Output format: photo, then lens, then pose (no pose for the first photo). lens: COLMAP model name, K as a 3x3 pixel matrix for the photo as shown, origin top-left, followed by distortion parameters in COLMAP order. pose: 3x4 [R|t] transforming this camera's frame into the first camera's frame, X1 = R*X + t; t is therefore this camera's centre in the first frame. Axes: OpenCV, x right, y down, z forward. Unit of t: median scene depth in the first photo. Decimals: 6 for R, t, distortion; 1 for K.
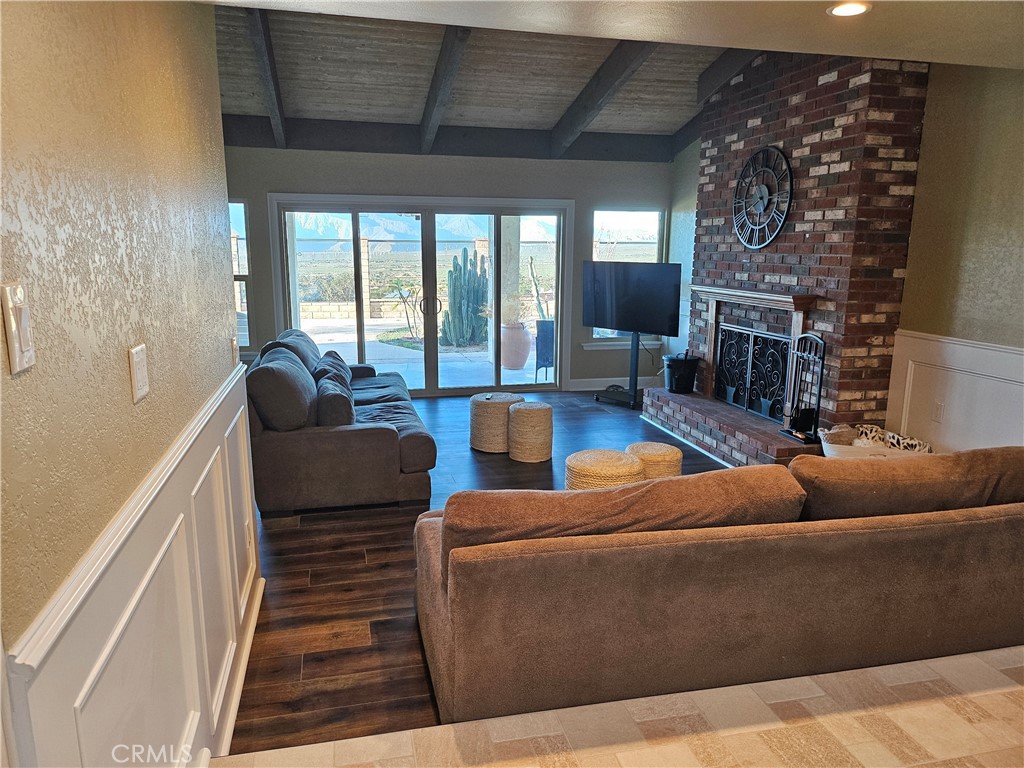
lens RADIAL K [[725.4, 0, 510.5], [0, 725.4, 390.4], [0, 0, 1]] dist [0.032907, -0.016605]
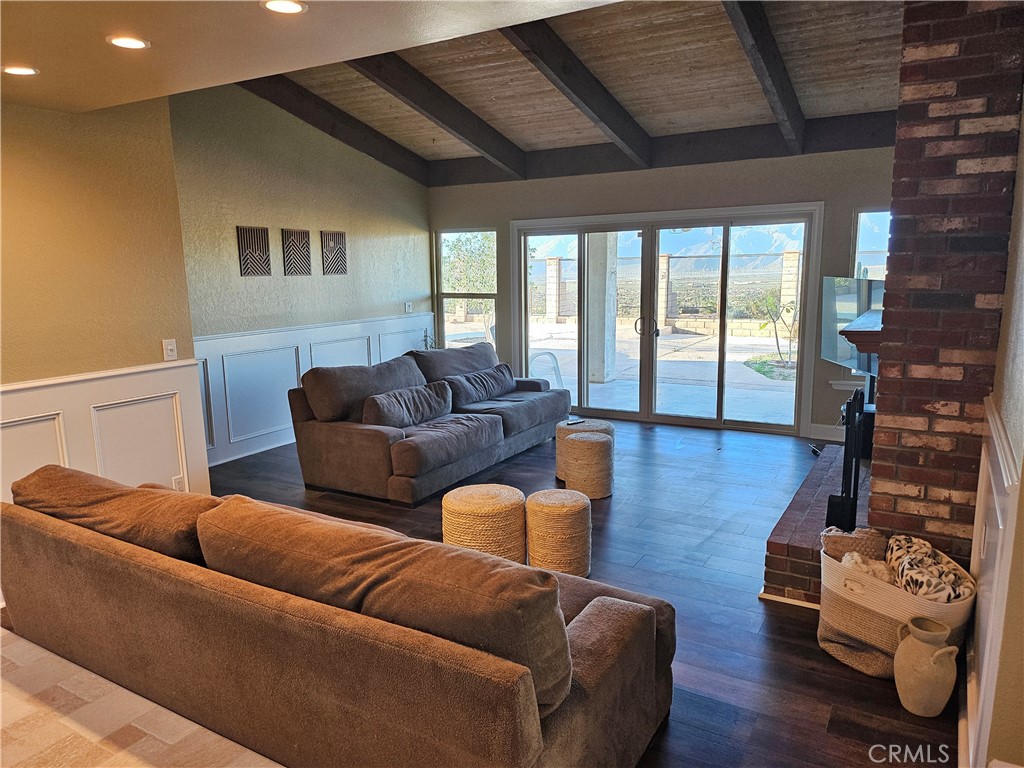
lens RADIAL K [[725.4, 0, 489.3], [0, 725.4, 386.4], [0, 0, 1]] dist [0.032907, -0.016605]
pose [[0.707196, 0.096704, -0.700372, 0.662115], [-0.112645, 0.993359, 0.023417, -0.057562], [0.697986, 0.062333, 0.713393, 0.282764]]
